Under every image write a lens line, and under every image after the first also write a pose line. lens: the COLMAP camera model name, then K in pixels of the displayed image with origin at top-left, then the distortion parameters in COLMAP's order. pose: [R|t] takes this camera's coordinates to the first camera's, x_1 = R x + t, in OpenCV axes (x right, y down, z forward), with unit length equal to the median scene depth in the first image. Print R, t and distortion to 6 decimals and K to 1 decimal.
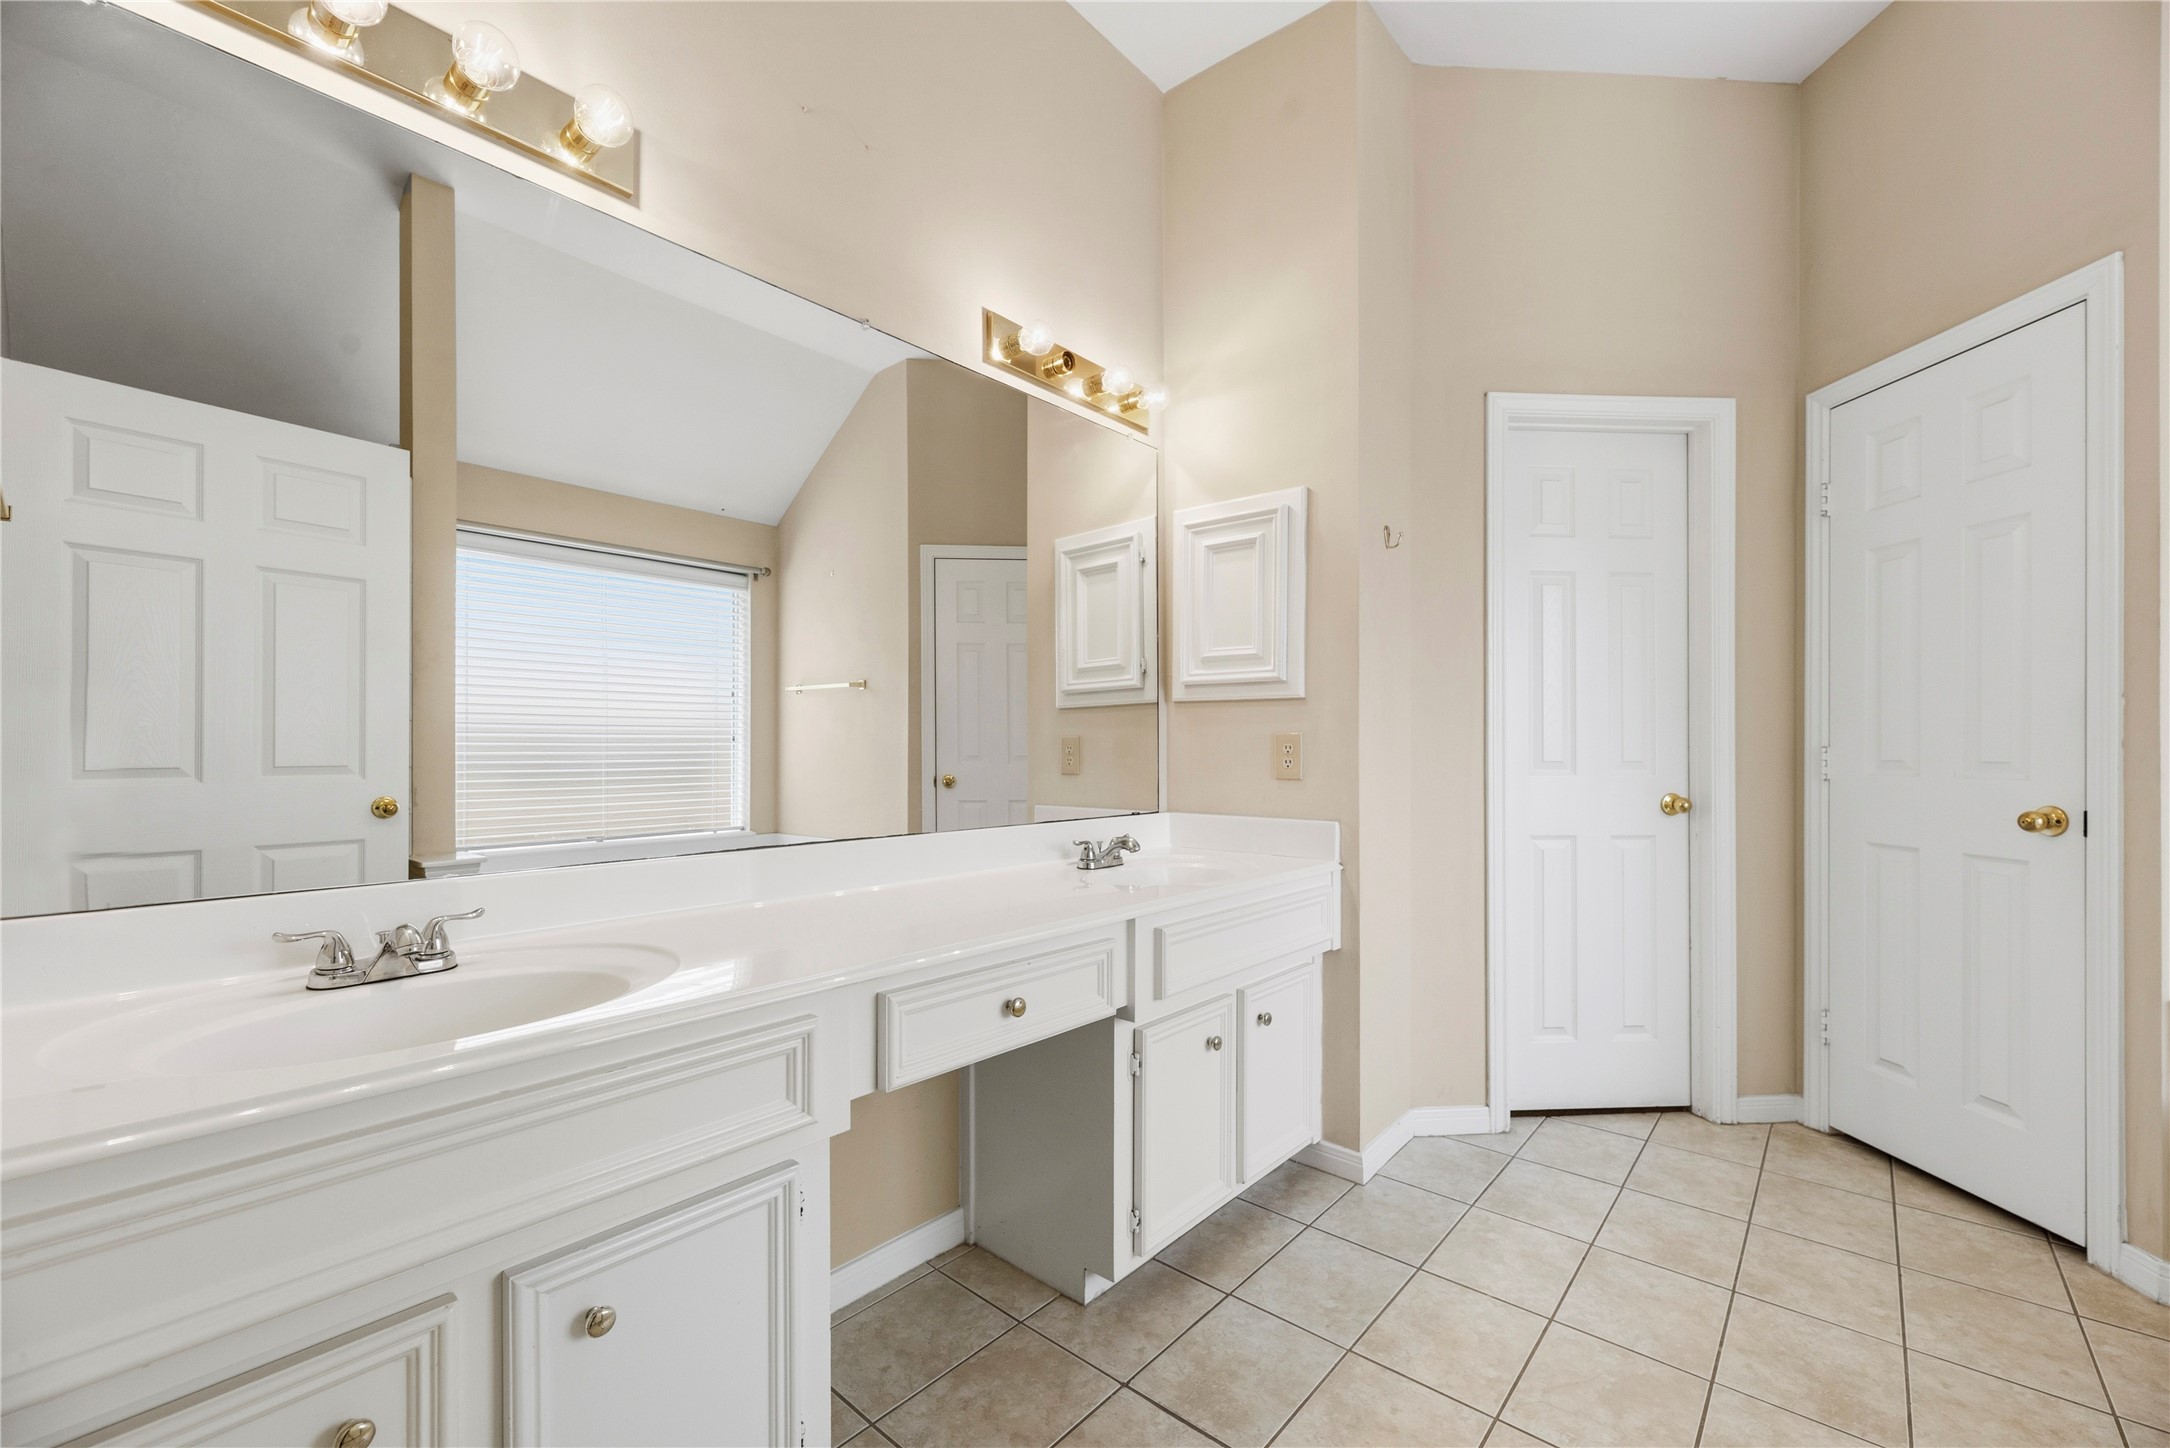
lens RADIAL K [[883.1, 0, 1089.6], [0, 883.1, 737.3], [0, 0, 1]] dist [0.003993, -0.000905]
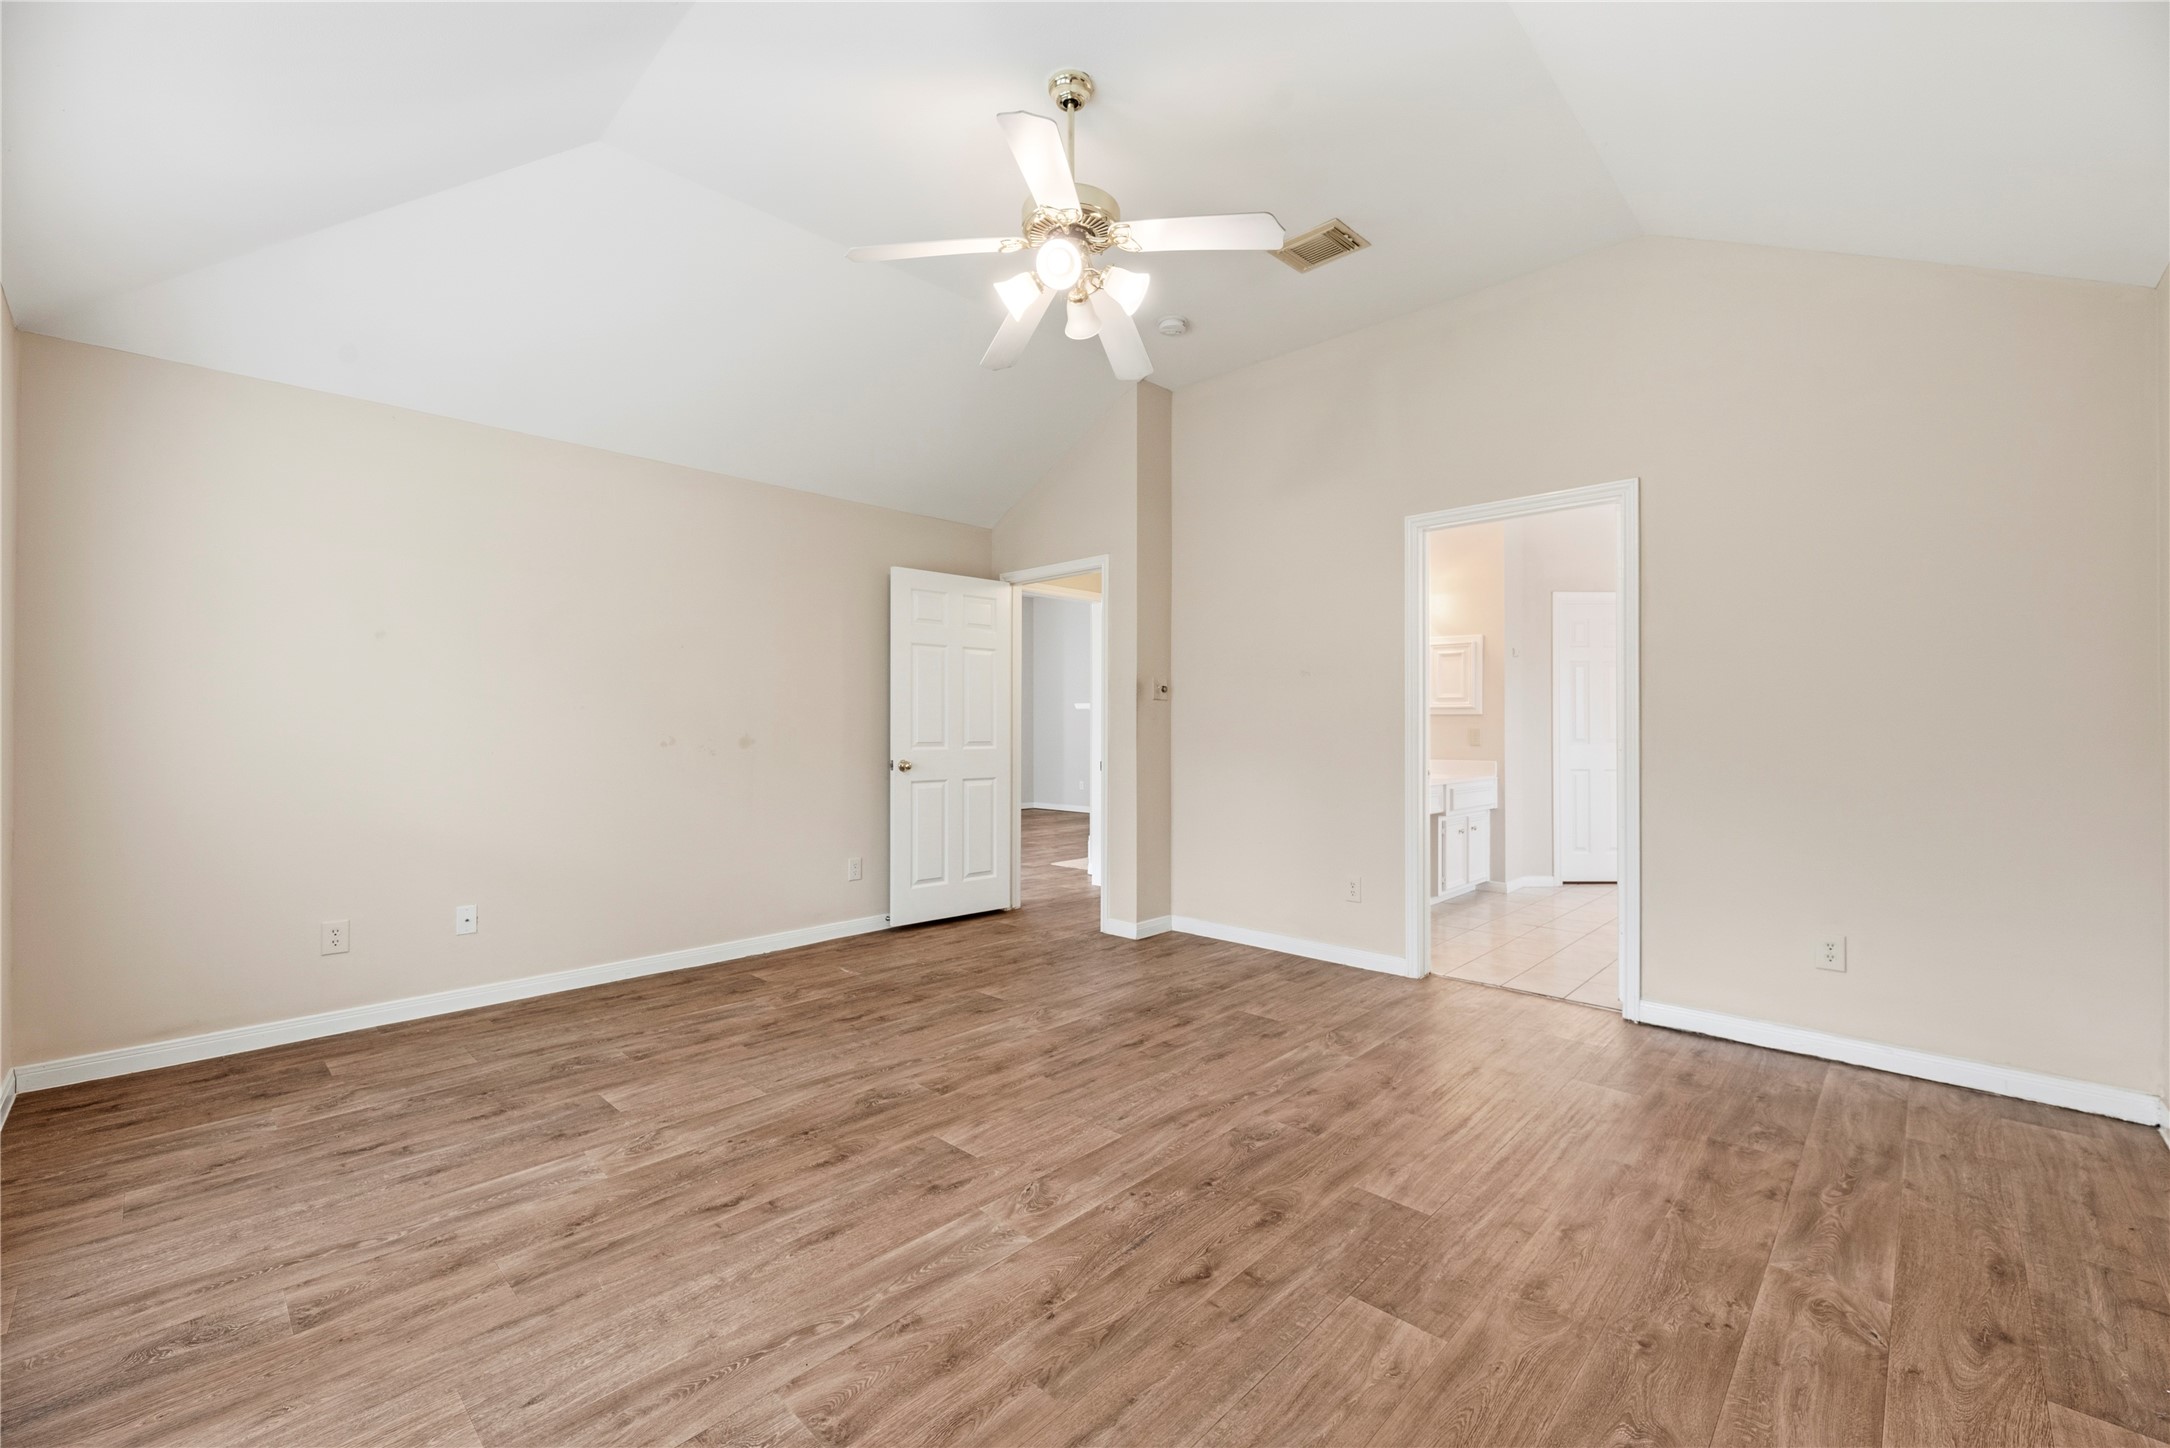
lens RADIAL K [[883.1, 0, 1101.9], [0, 883.1, 713.8], [0, 0, 1]] dist [0.003993, -0.000905]
pose [[0.999358, 0.000741, -0.035810, -0.812456], [-0.001172, 0.999927, -0.012011, -0.012981], [0.035799, 0.012045, 0.999286, -1.711329]]
